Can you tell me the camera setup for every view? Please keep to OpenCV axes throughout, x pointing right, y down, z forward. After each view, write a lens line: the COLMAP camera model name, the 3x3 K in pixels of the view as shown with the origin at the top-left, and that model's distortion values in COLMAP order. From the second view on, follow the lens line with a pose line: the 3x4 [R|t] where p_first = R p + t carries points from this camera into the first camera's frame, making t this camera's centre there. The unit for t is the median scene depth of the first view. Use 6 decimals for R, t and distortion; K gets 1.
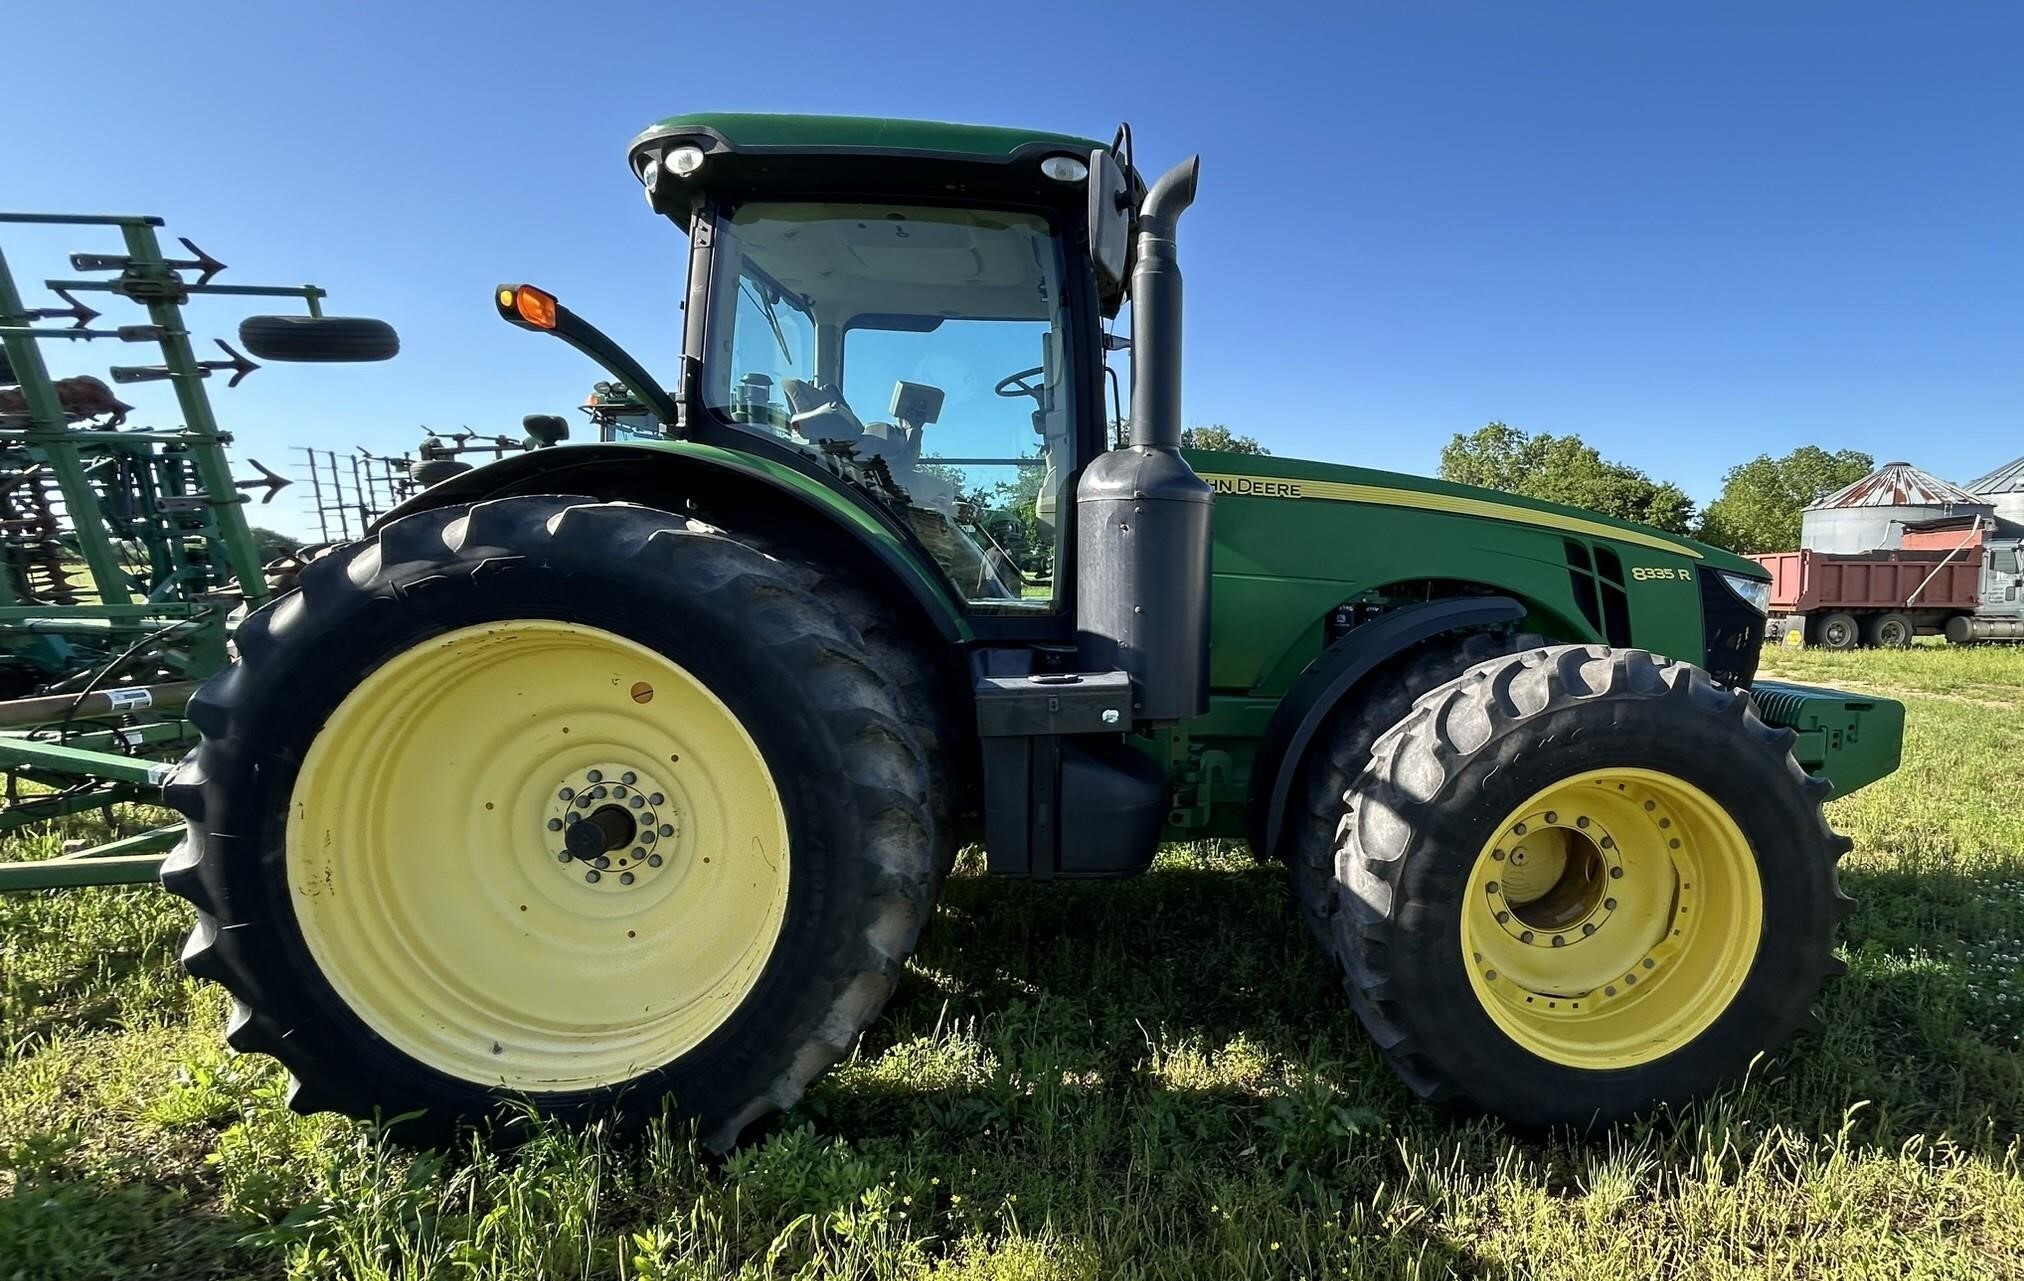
lens RADIAL K [[965.3, 0, 1179.0], [0, 965.3, 662.6], [0, 0, 1]] dist [-0.004019, 0.000771]
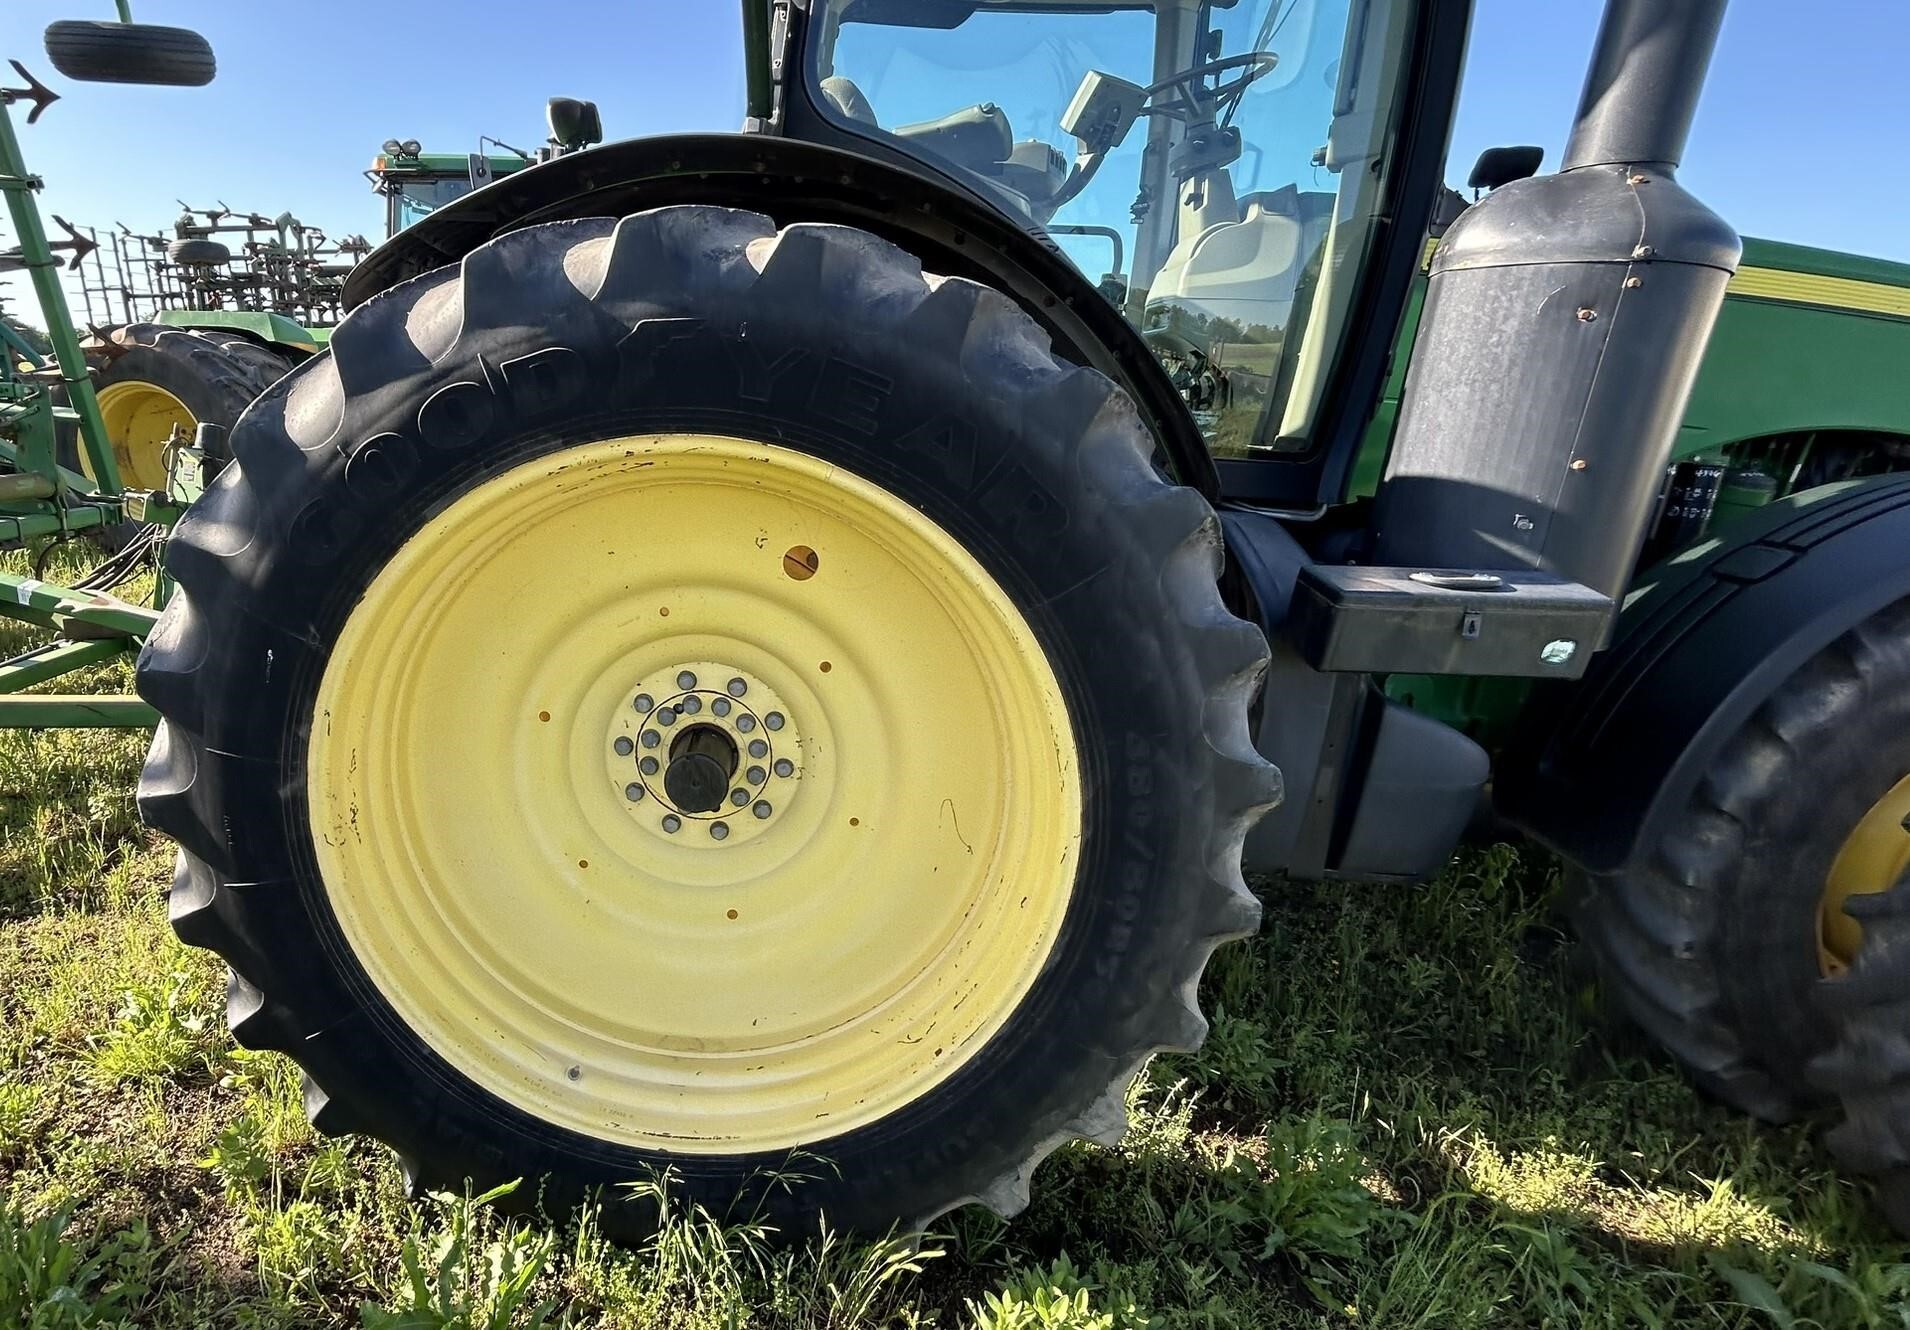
lens RADIAL K [[966.6, 0, 705.0], [0, 966.6, 662.7], [0, 0, 1]] dist [-0.001593, 0.000177]
pose [[0.988978, 0.082421, -0.123002, -0.514306], [-0.058836, 0.981098, 0.184353, -0.015440], [0.135871, -0.175084, 0.975133, 0.363873]]
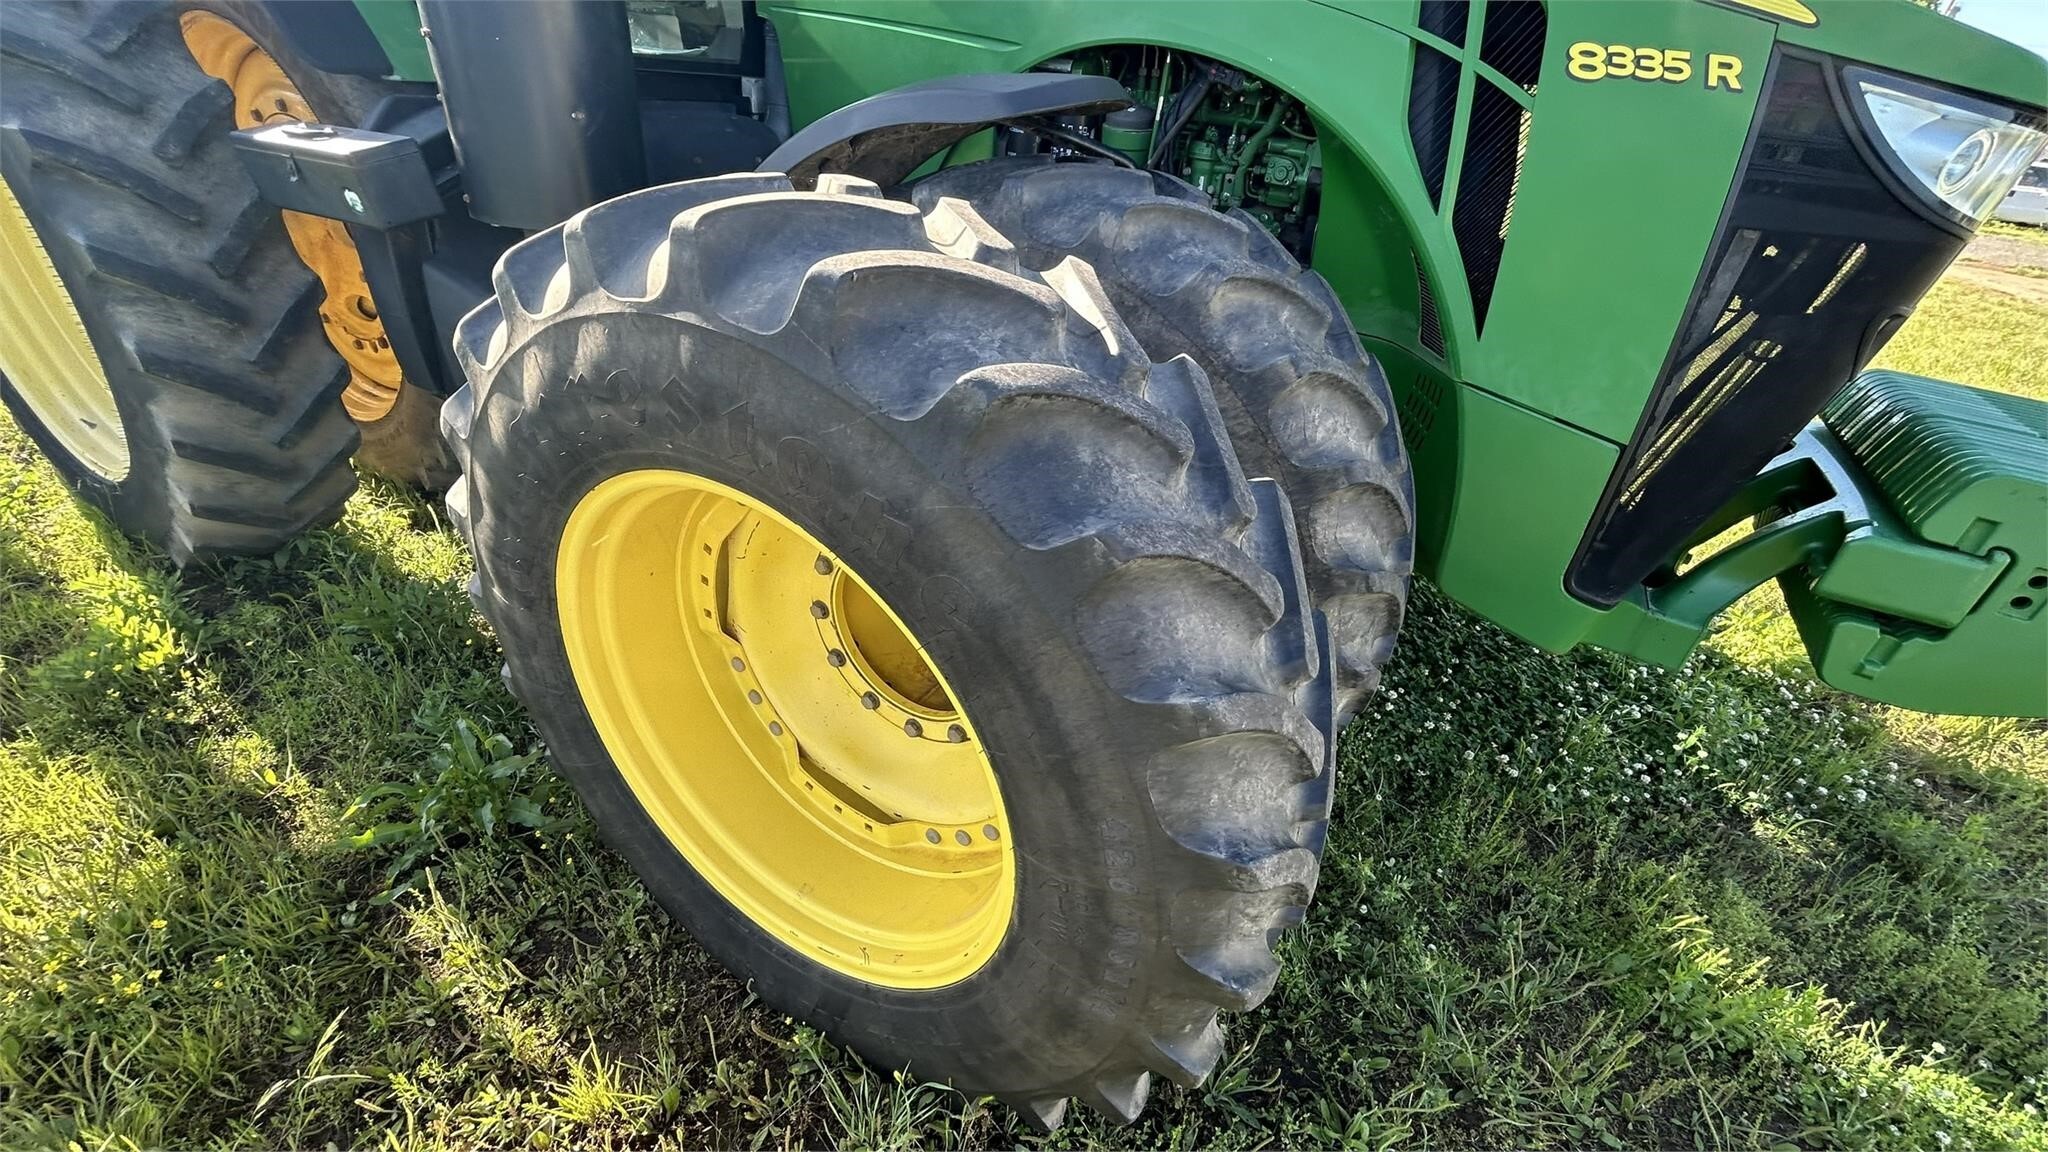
lens RADIAL K [[831.3, 0, 1020.4], [0, 831.3, 575.3], [0, 0, 1]] dist [0.000181, 0.000916]
pose [[0.821099, 0.346990, -0.453205, 0.706085], [-0.127236, 0.885293, 0.447289, -0.036341], [0.556424, -0.309605, 0.771063, 0.728534]]
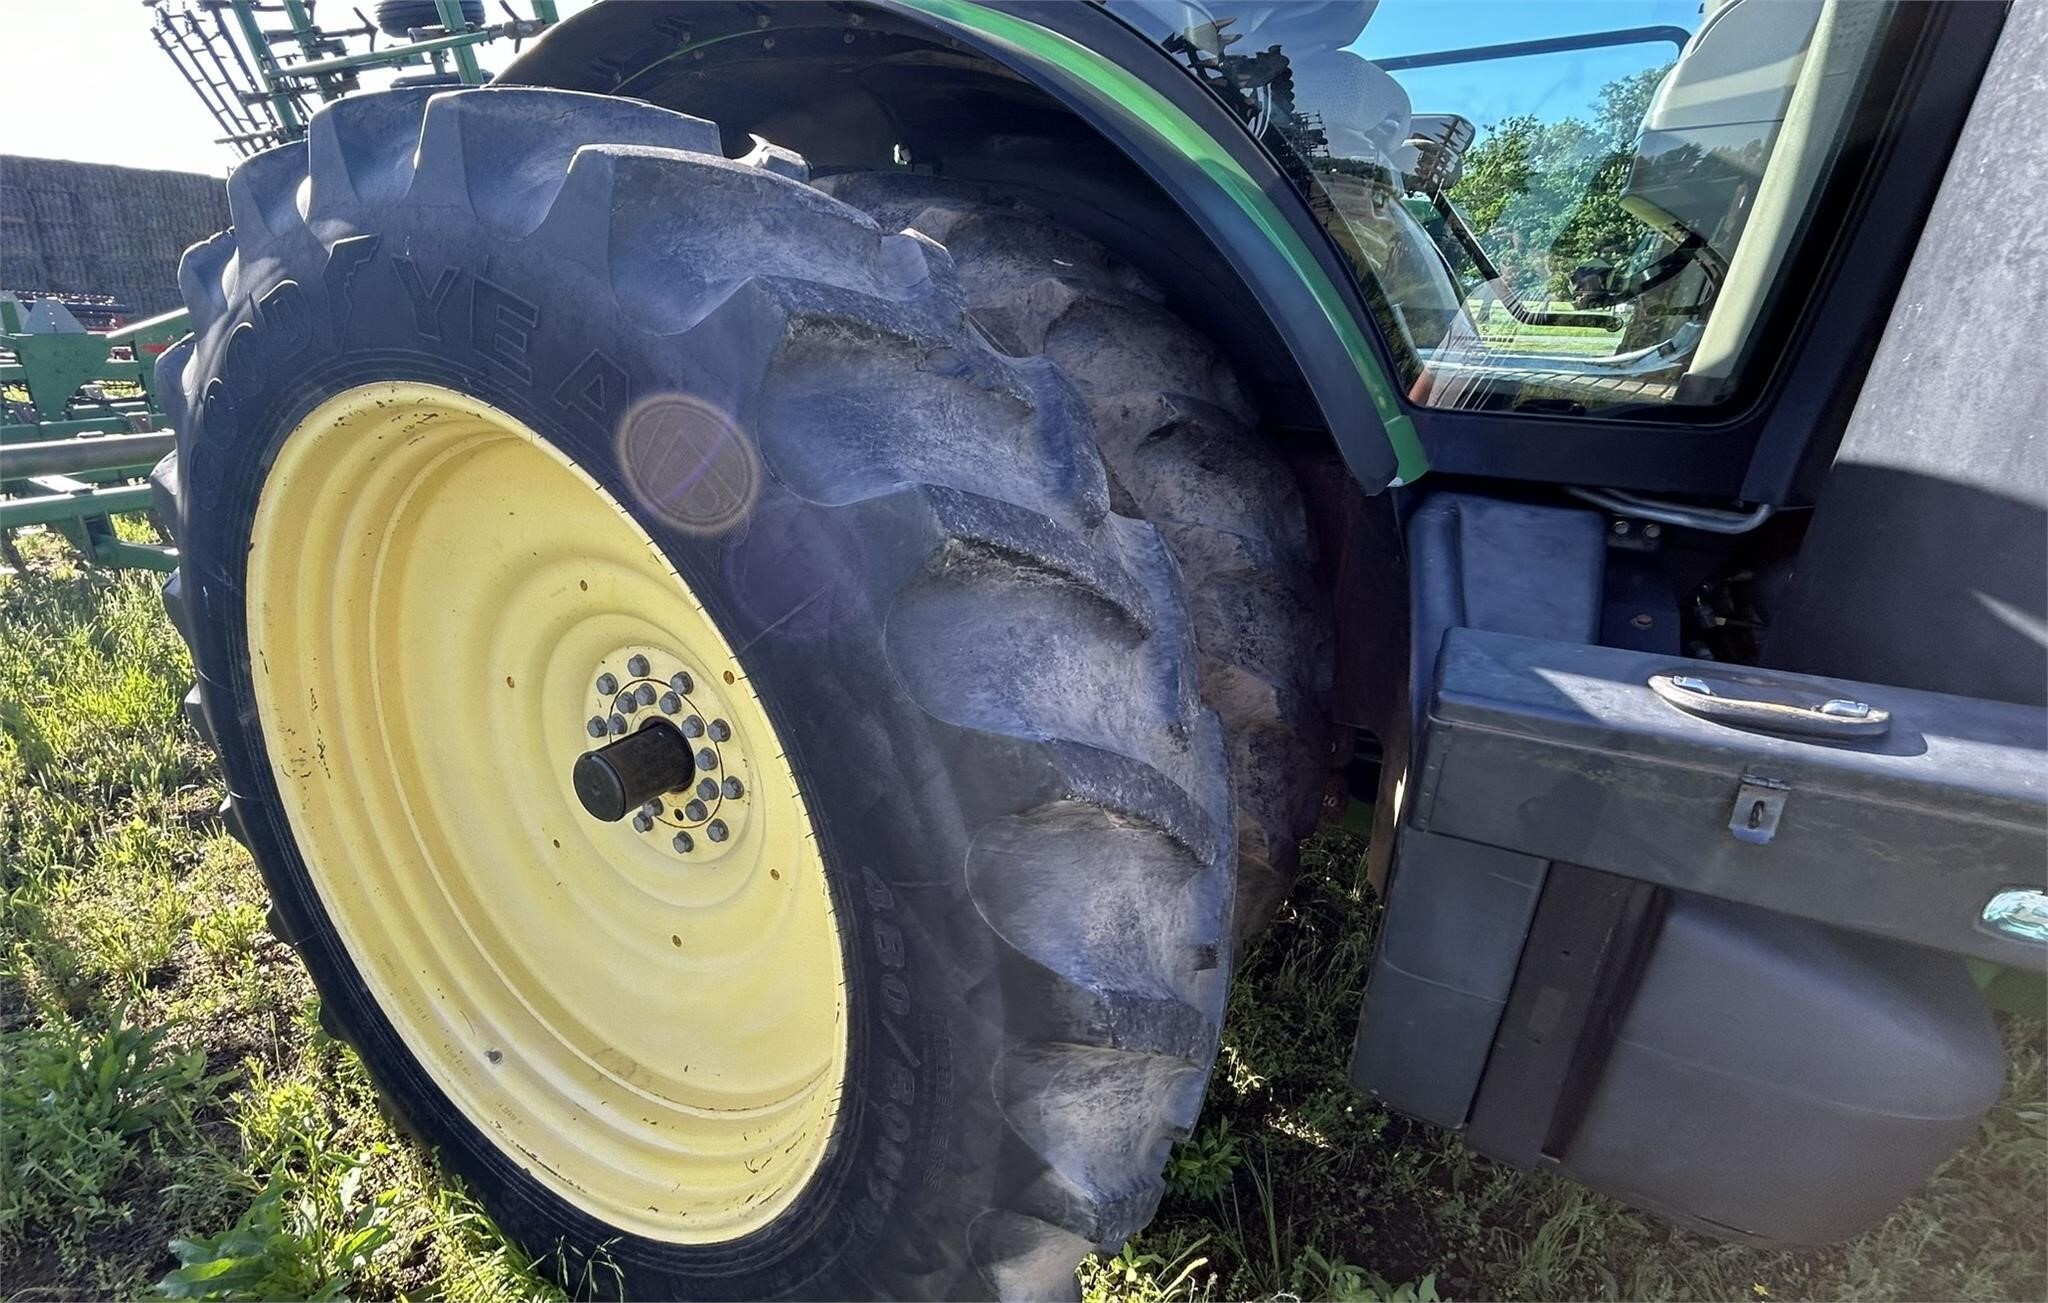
lens RADIAL K [[934.6, 0, 884.3], [0, 934.6, 648.4], [0, 0, 1]] dist [-0.001203, -0.000044]
pose [[0.795642, 0.222237, -0.563529, -0.186327], [-0.066339, 0.956644, 0.283604, -0.056536], [0.602123, -0.188263, 0.775889, 0.664633]]
